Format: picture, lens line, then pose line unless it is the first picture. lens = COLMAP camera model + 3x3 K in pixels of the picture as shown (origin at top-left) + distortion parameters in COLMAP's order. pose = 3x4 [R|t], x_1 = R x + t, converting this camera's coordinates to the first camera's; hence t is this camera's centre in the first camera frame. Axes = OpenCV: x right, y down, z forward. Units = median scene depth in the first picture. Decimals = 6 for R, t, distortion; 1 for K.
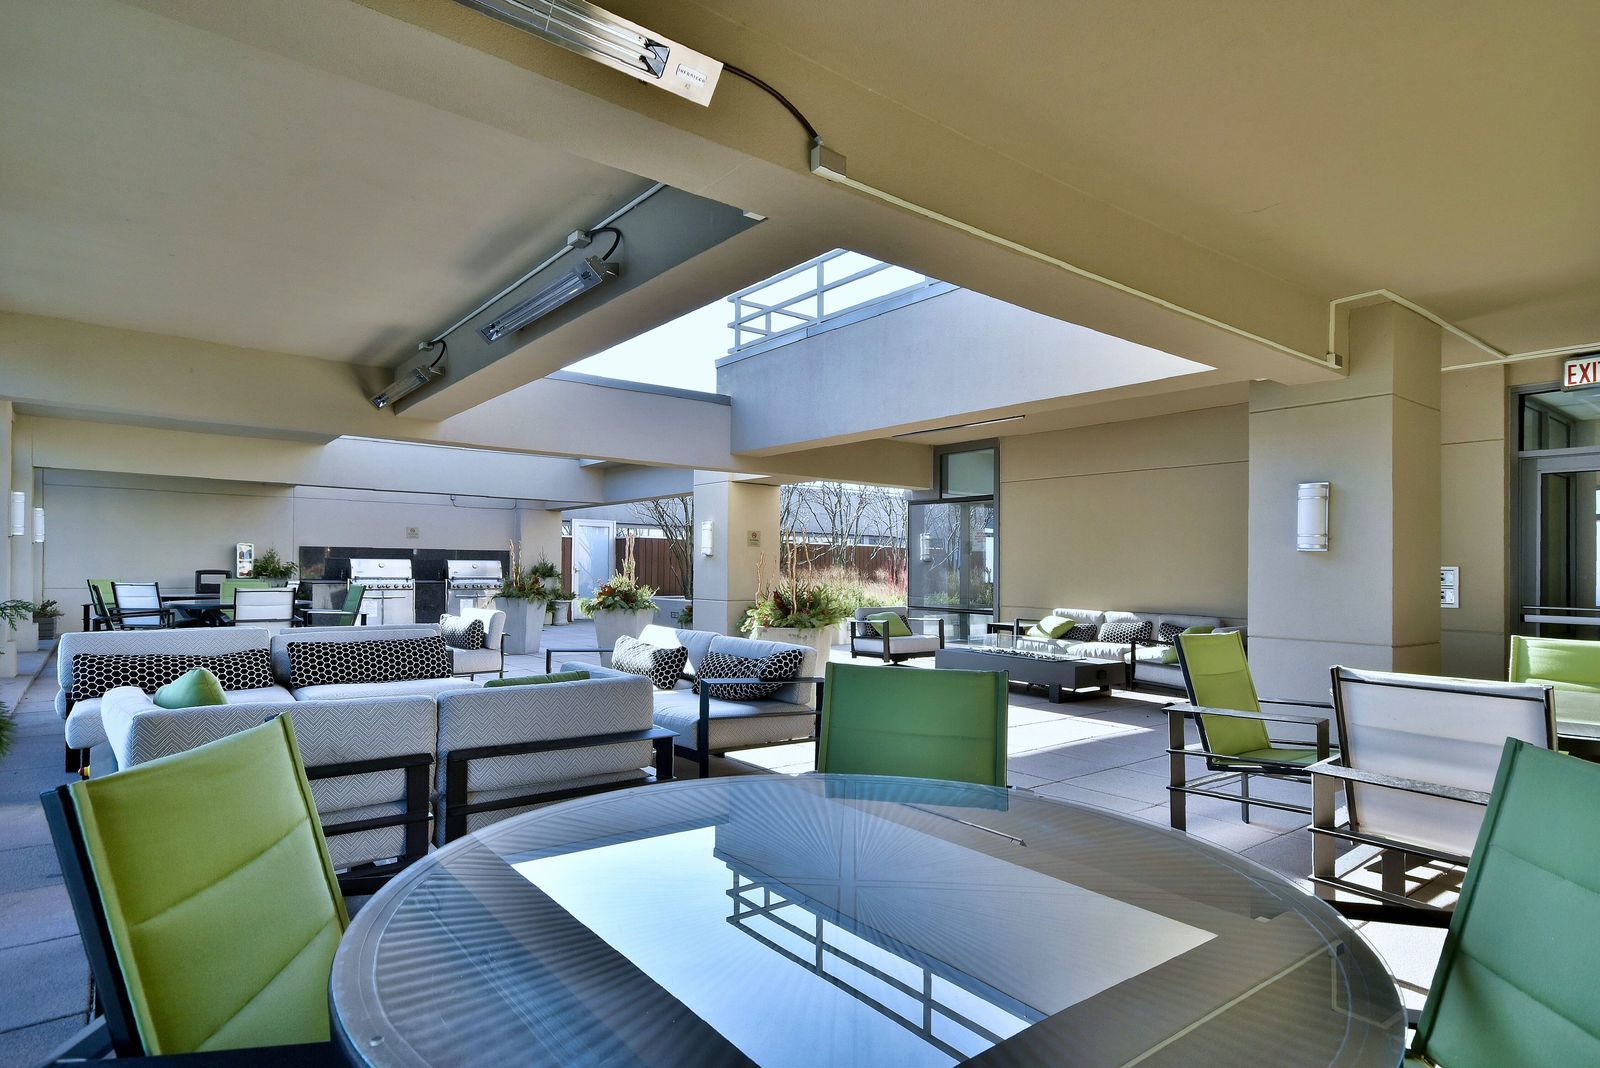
lens RADIAL K [[858.3, 0, 793.9], [0, 858.3, 546.1], [0, 0, 1]] dist [0.011437, 0.001116]
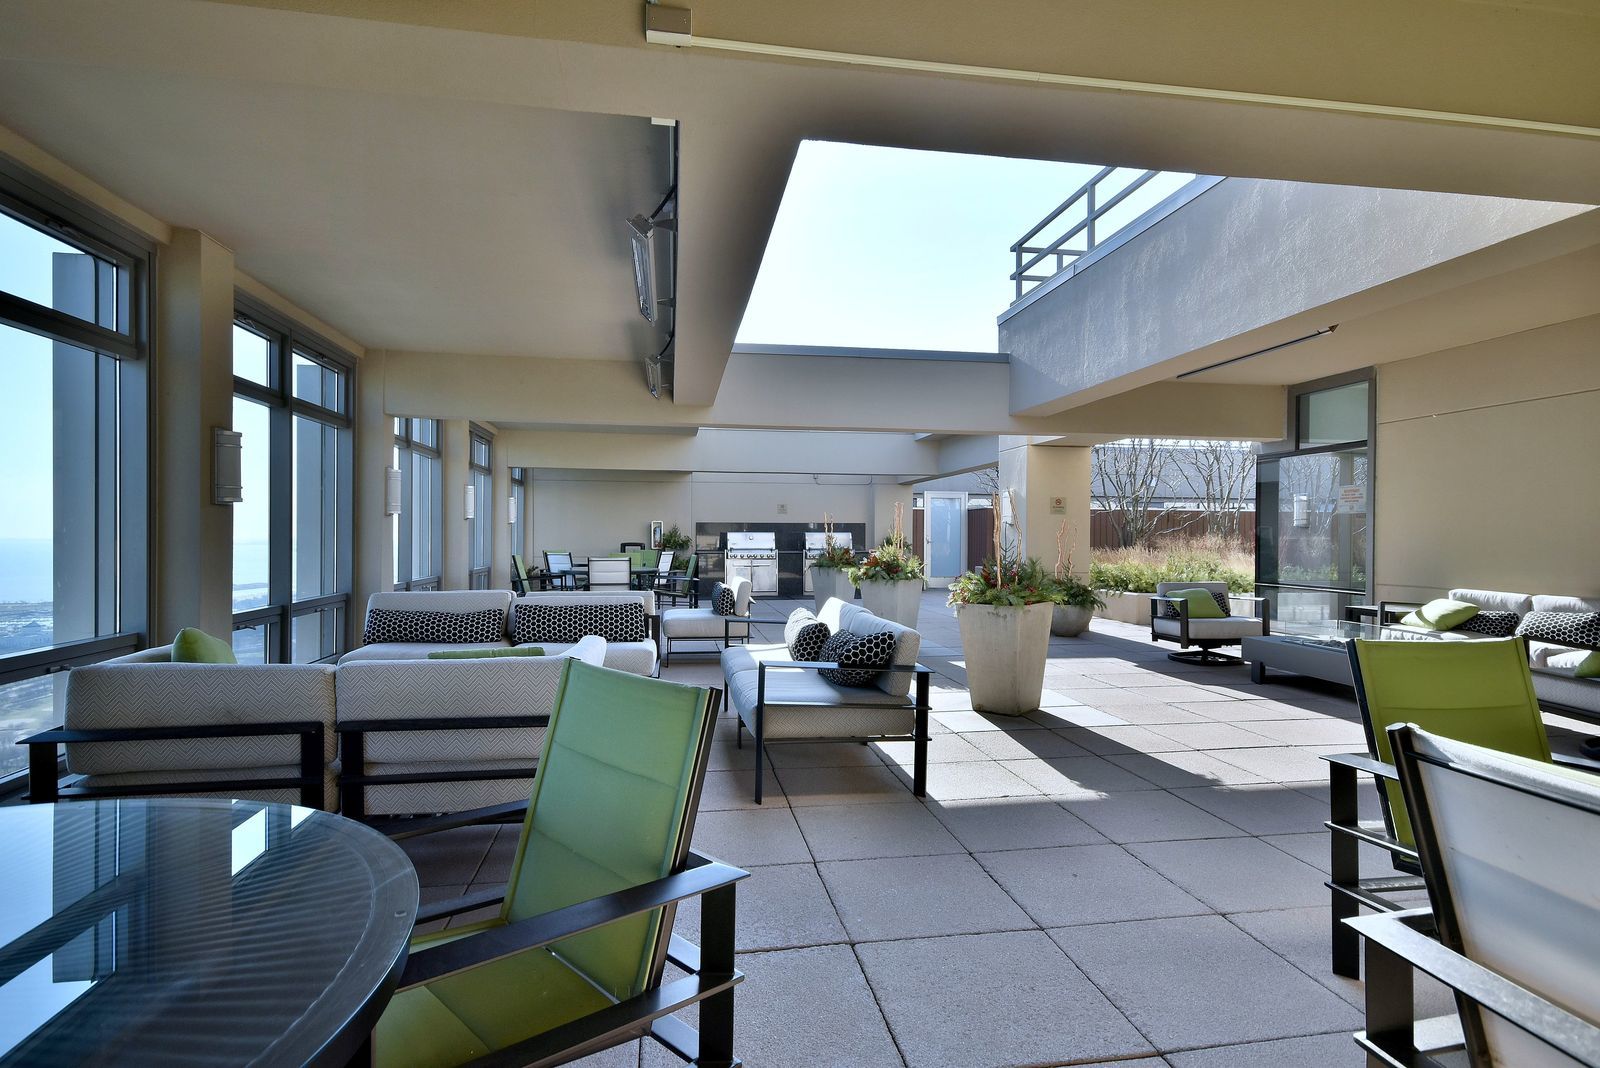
lens RADIAL K [[811.2, 0, 801.9], [0, 811.2, 532.5], [0, 0, 1]] dist [0.018250, 0.001117]
pose [[0.879715, -0.011297, -0.475368, 0.152051], [0.019820, 0.999720, 0.012920, 0.004090], [0.475089, -0.020788, 0.879692, 0.117963]]
